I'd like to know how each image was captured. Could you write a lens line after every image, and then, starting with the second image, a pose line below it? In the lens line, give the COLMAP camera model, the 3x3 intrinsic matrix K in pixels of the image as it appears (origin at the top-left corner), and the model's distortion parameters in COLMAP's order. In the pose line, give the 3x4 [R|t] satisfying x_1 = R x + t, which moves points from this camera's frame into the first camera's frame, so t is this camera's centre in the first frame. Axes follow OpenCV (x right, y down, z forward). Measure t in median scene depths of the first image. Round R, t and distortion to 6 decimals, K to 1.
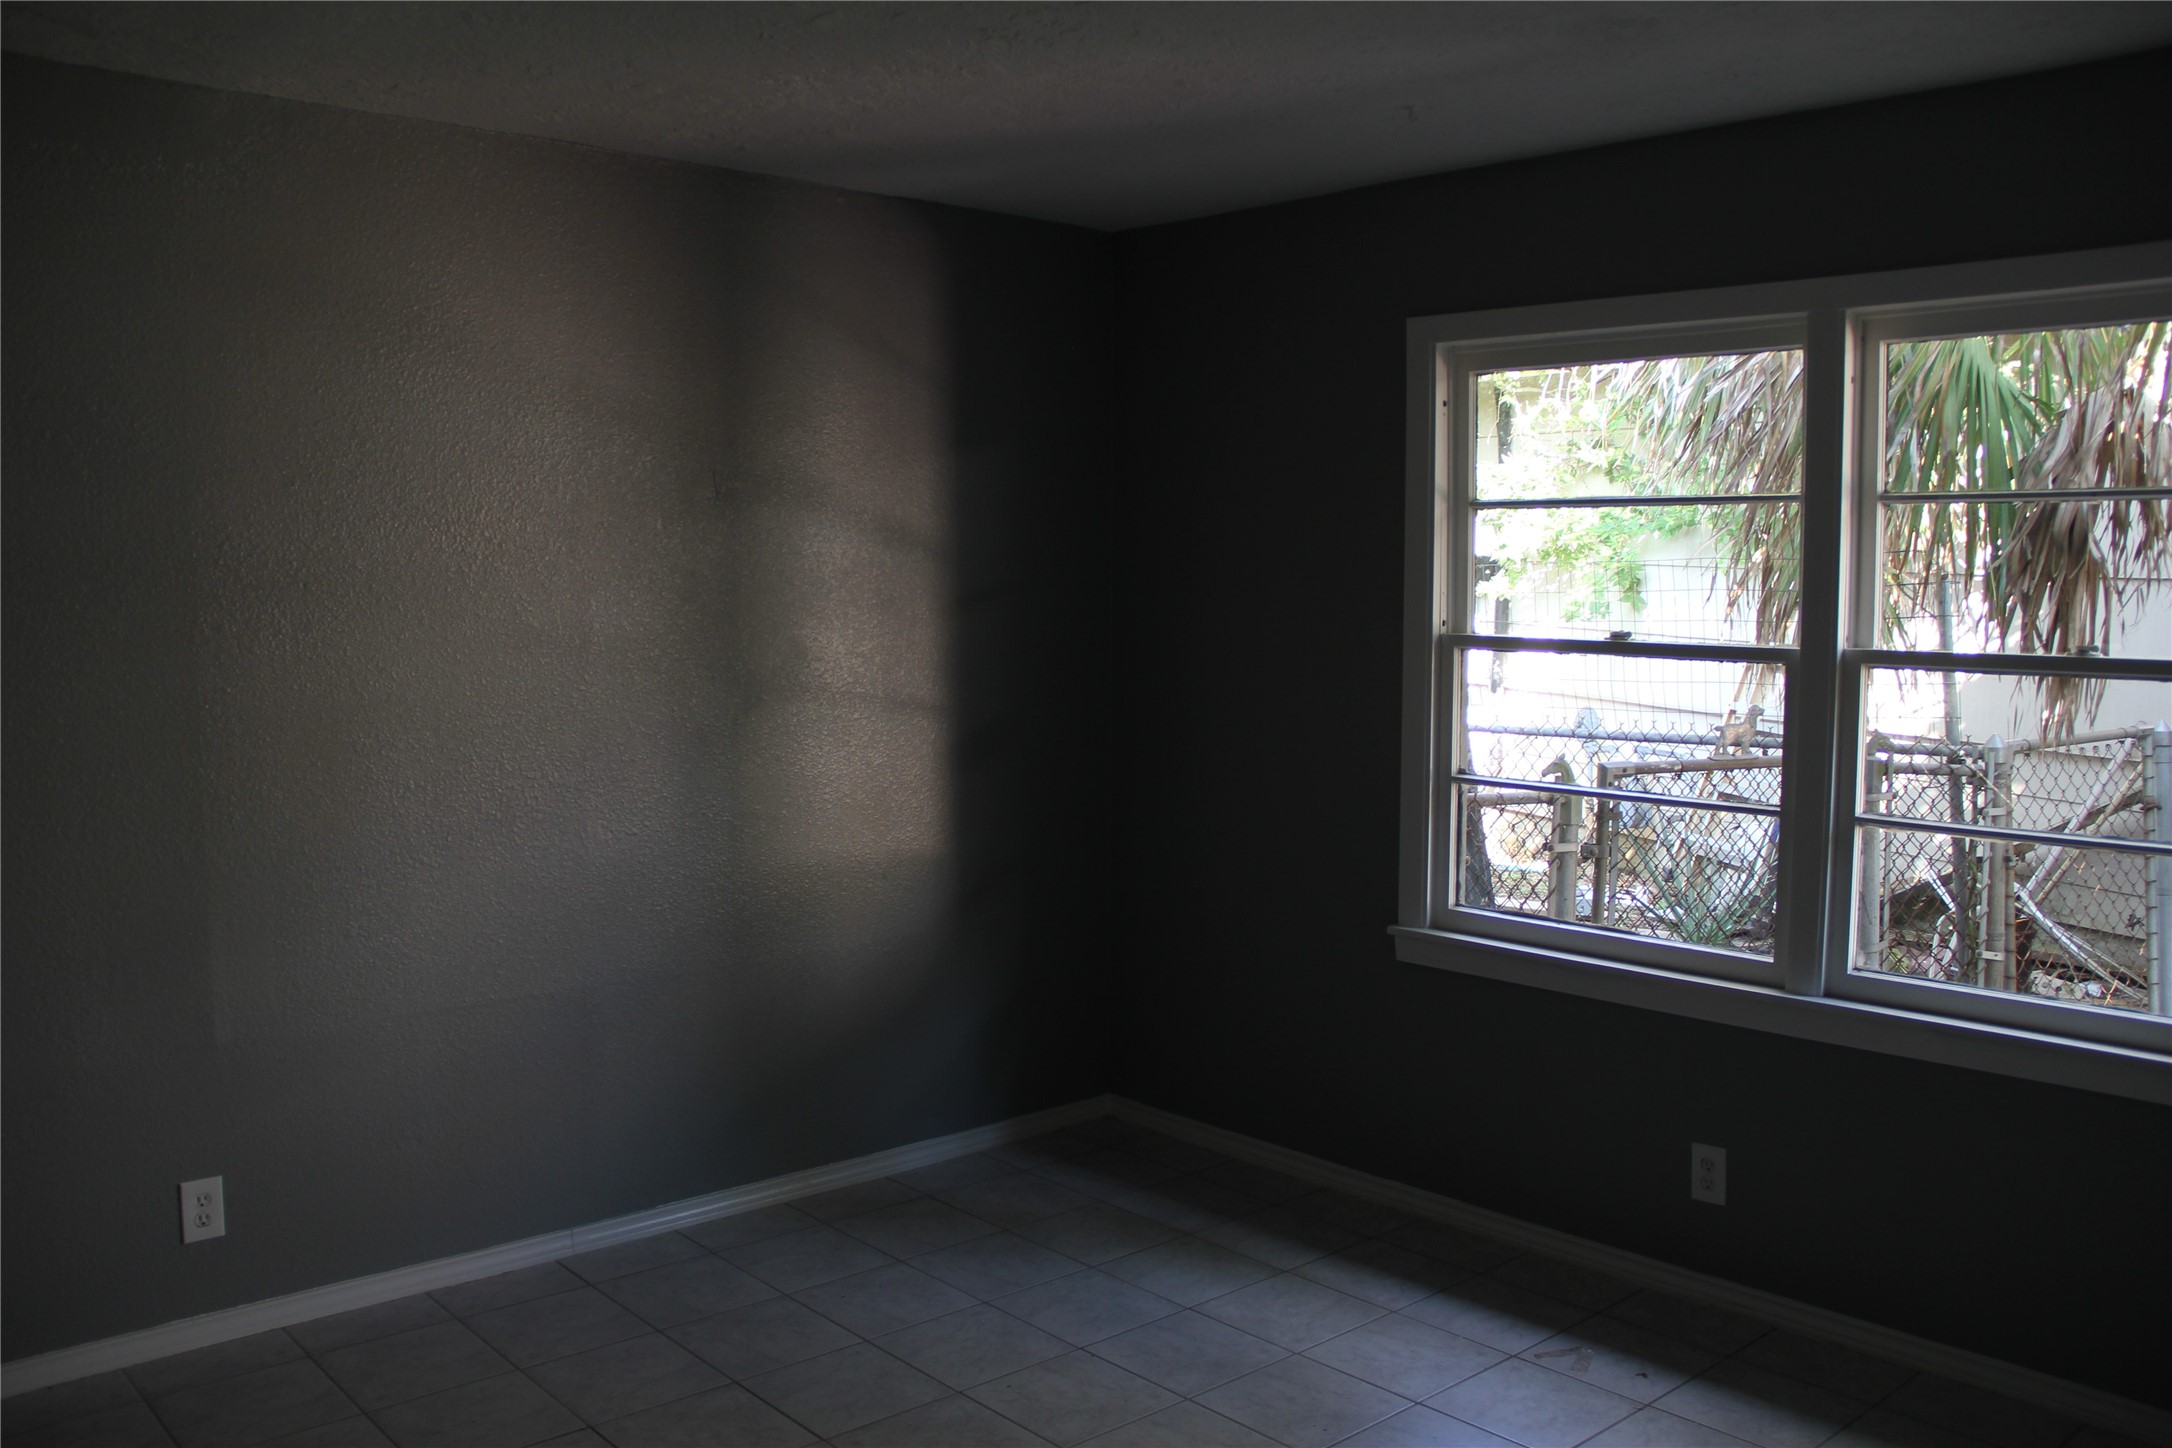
lens RADIAL K [[1828.1, 0, 1090.3], [0, 1828.1, 737.5], [0, 0, 1]] dist [-0.166071, 0.150704]
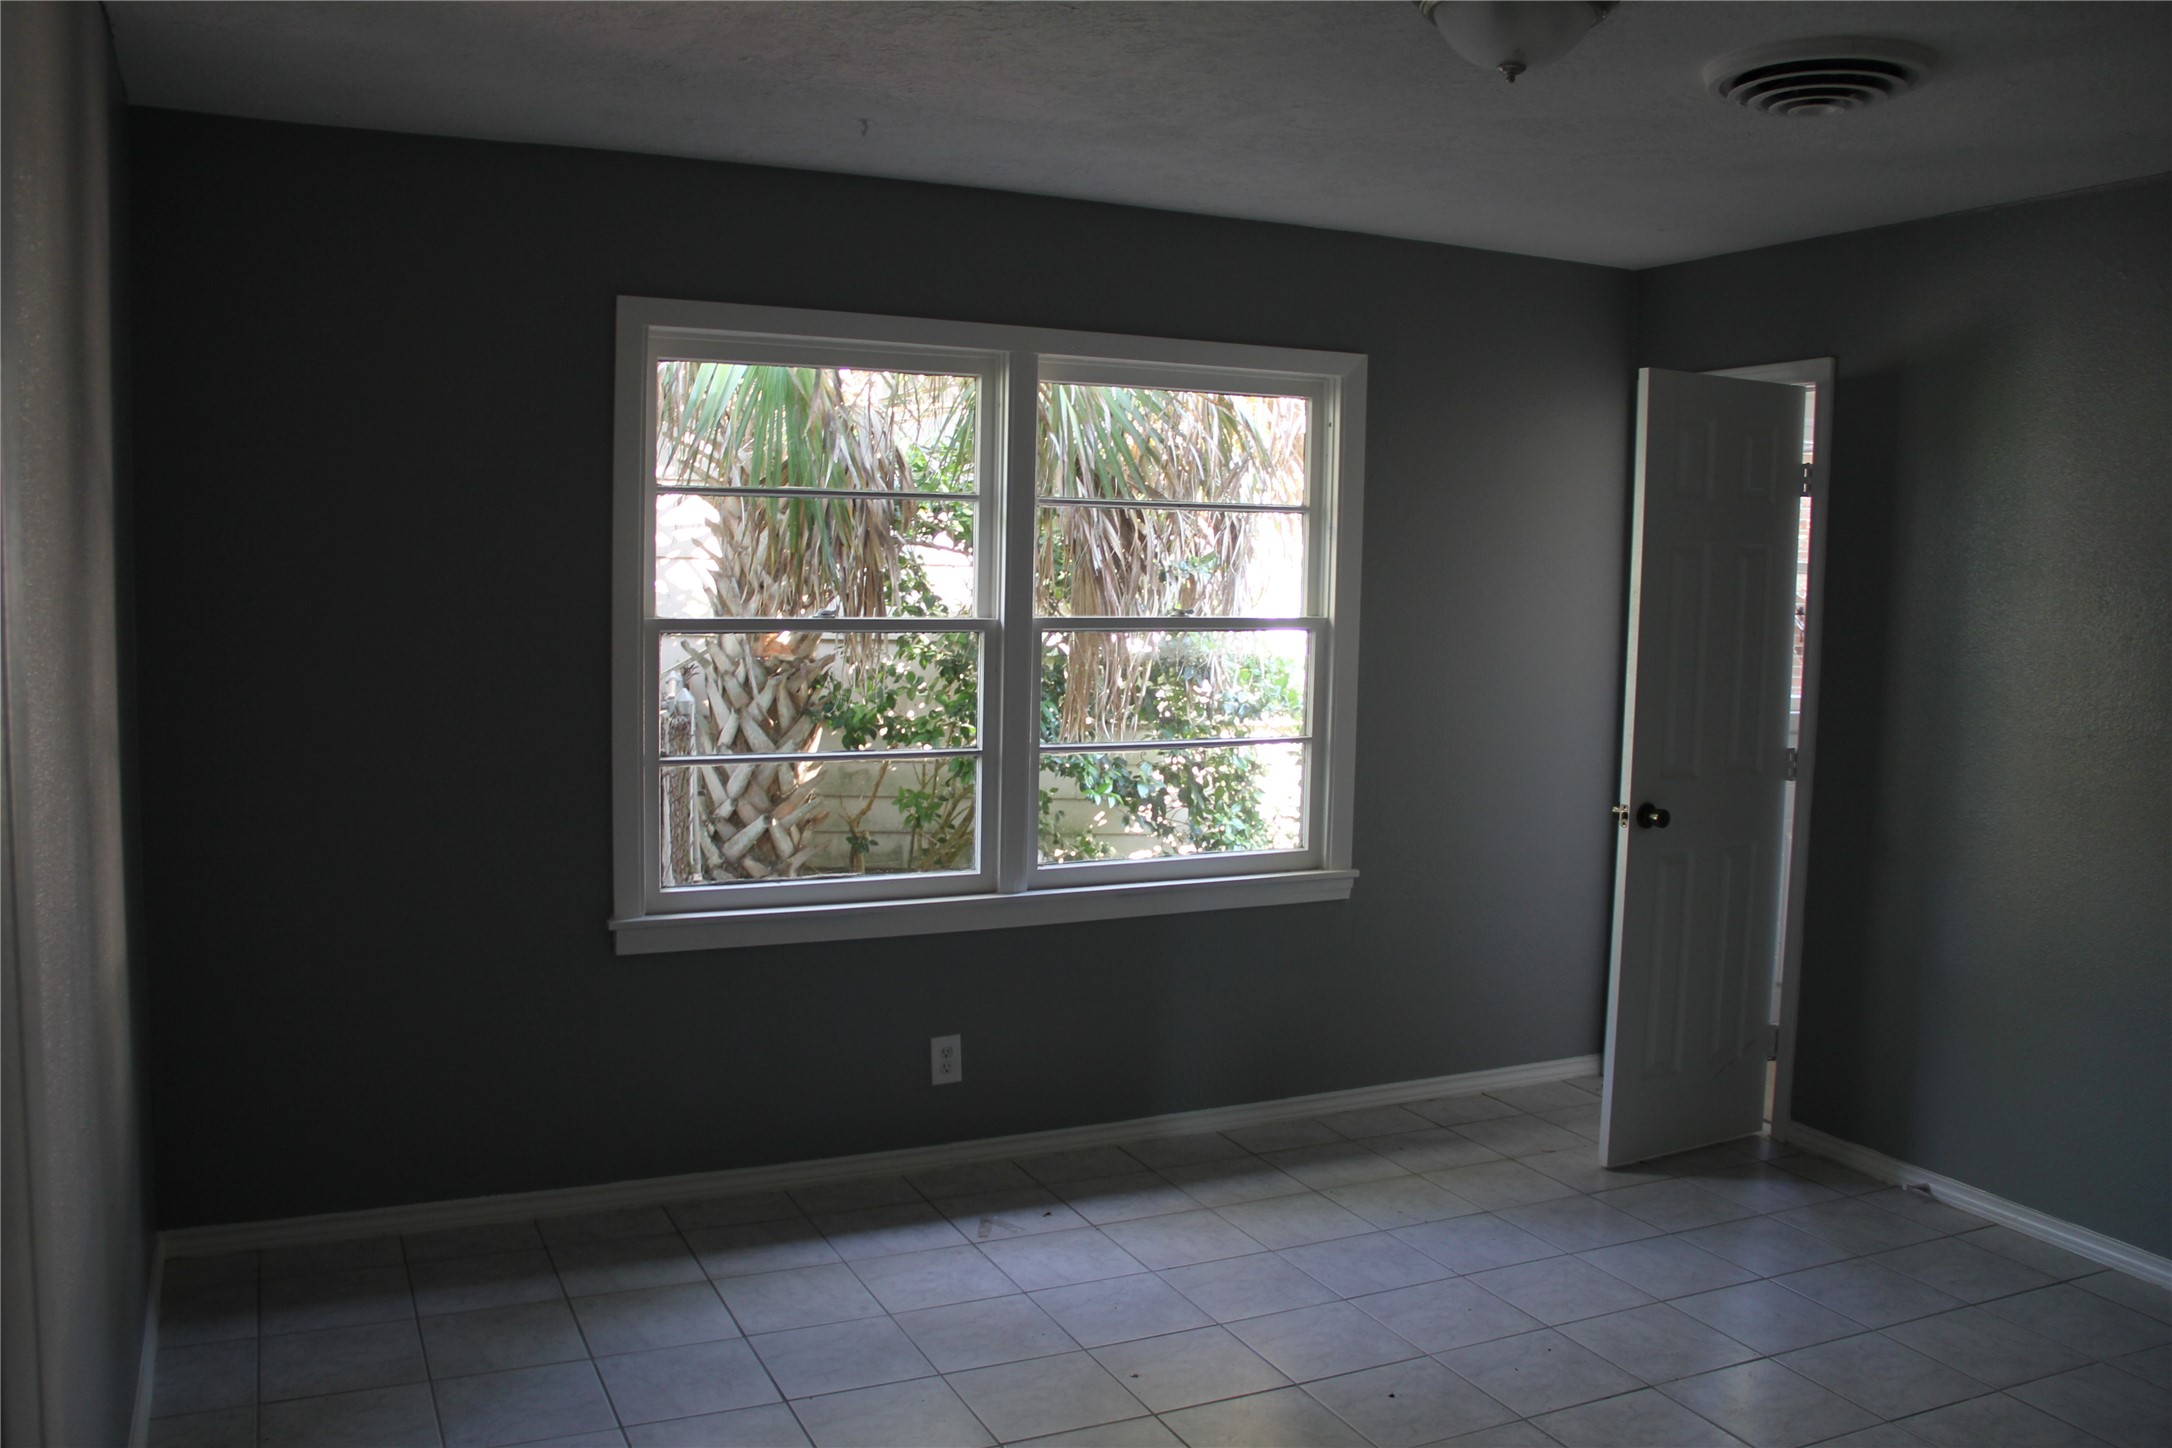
lens RADIAL K [[1828.1, 0, 1090.3], [0, 1828.1, 737.5], [0, 0, 1]] dist [-0.166071, 0.150704]
pose [[0.290577, -0.093669, 0.952256, -0.770340], [0.068969, 0.994659, 0.076794, -0.058208], [-0.954363, 0.043361, 0.295485, 0.536380]]
